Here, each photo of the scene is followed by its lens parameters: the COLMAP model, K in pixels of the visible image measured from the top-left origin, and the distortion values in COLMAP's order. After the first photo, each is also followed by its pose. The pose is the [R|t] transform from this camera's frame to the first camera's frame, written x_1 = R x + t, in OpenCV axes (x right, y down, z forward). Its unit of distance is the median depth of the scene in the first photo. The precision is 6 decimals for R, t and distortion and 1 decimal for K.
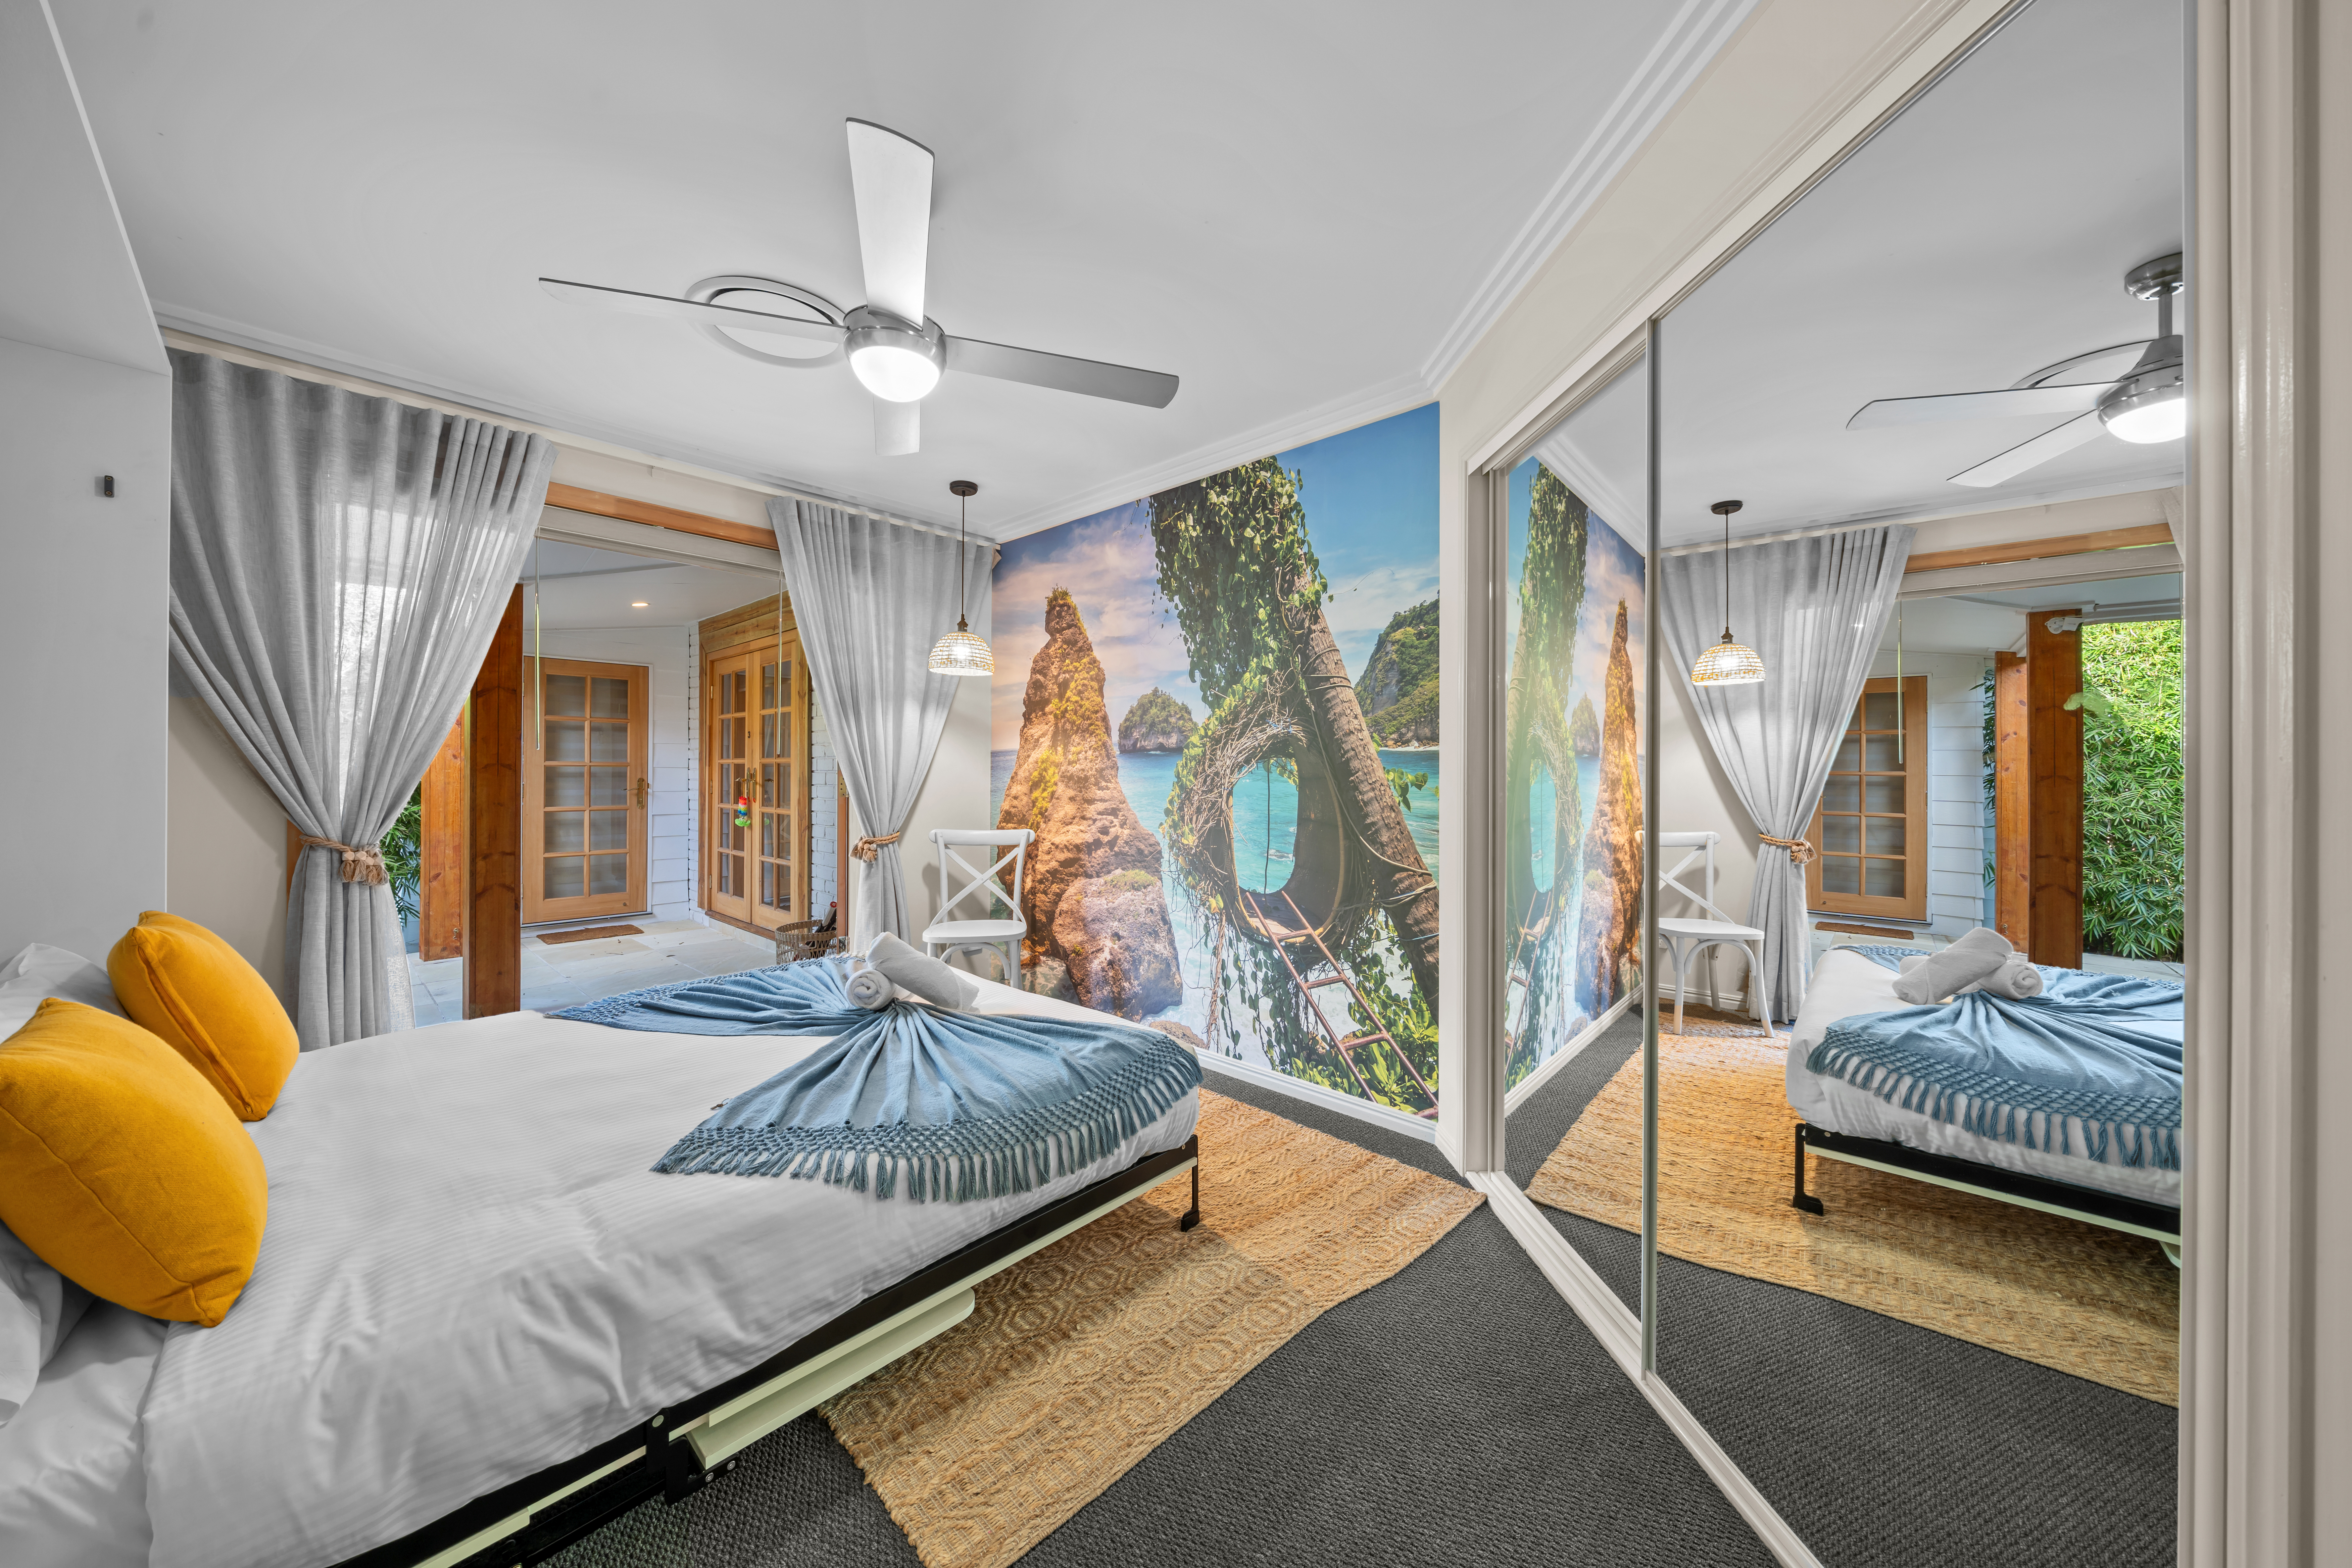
lens RADIAL K [[804.0, 0, 1174.5], [0, 804.0, 770.7], [0, 0, 1]] dist [-0.000044, -0.000013]
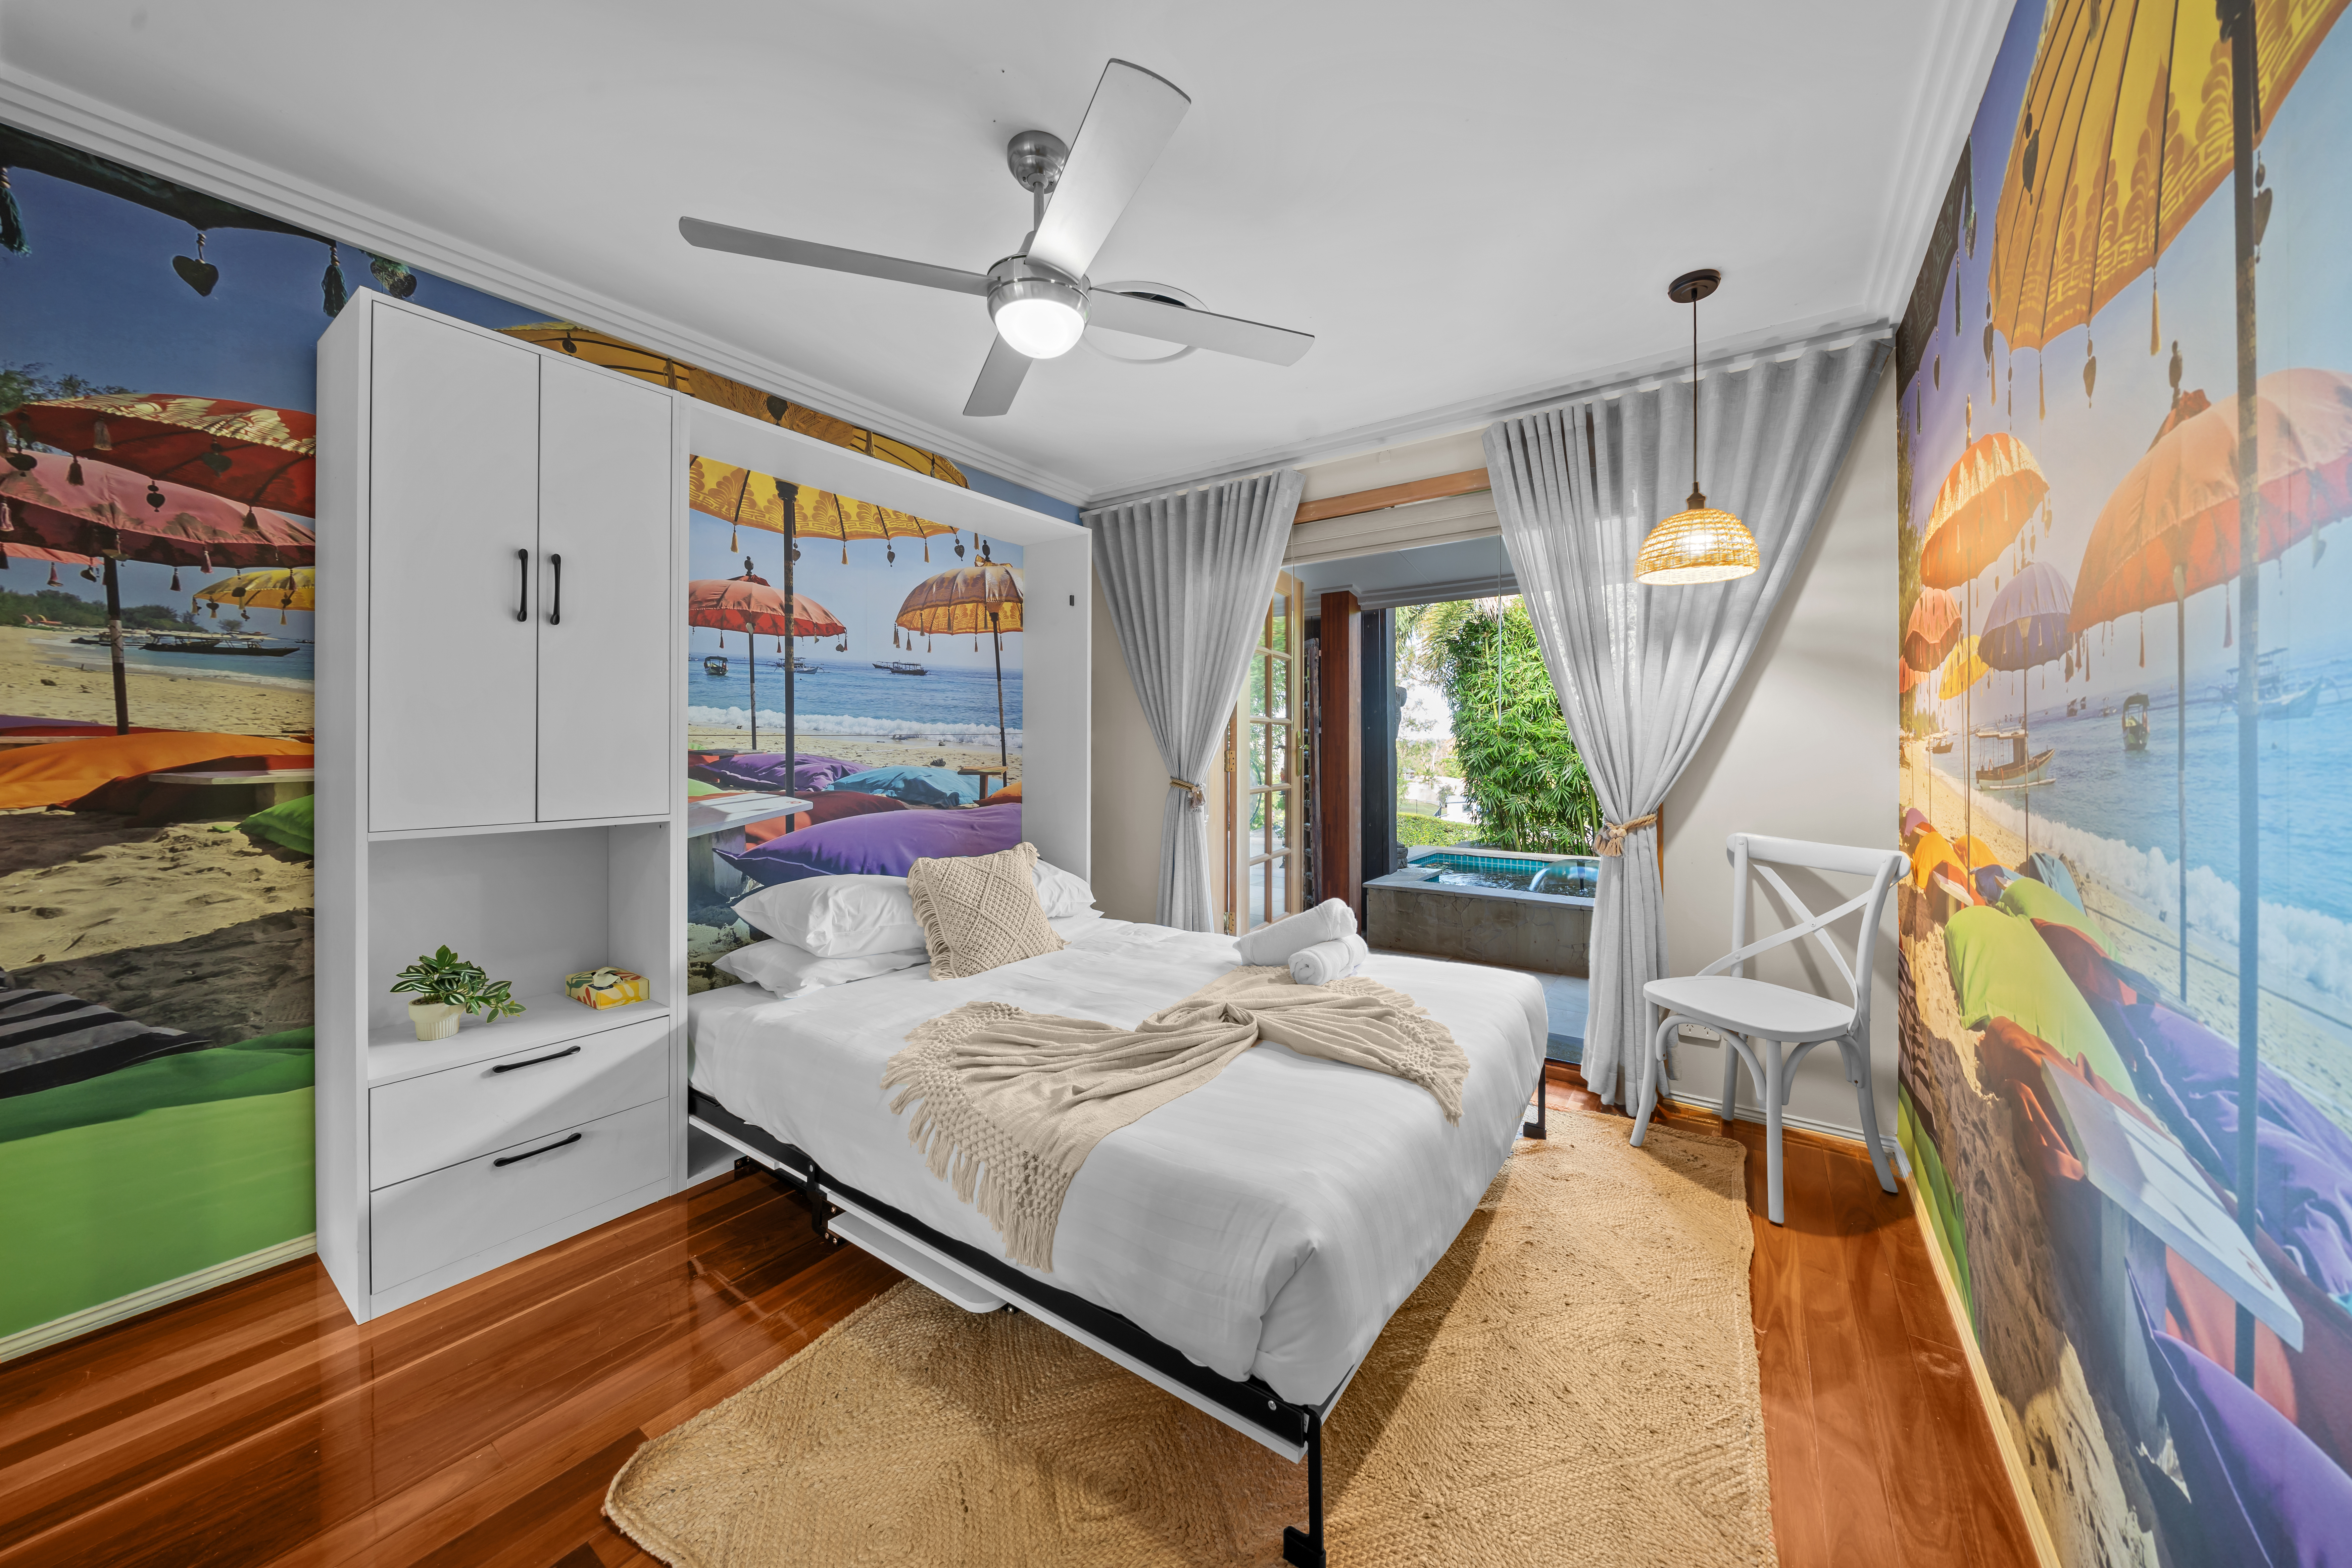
lens RADIAL K [[804.0, 0, 1174.5], [0, 804.0, 770.7], [0, 0, 1]] dist [-0.000044, -0.000013]
pose [[0.117175, -0.004731, -0.993100, 0.613156], [0.003559, 0.999984, -0.004344, 0.063730], [0.993105, -0.003025, 0.117190, 1.017350]]
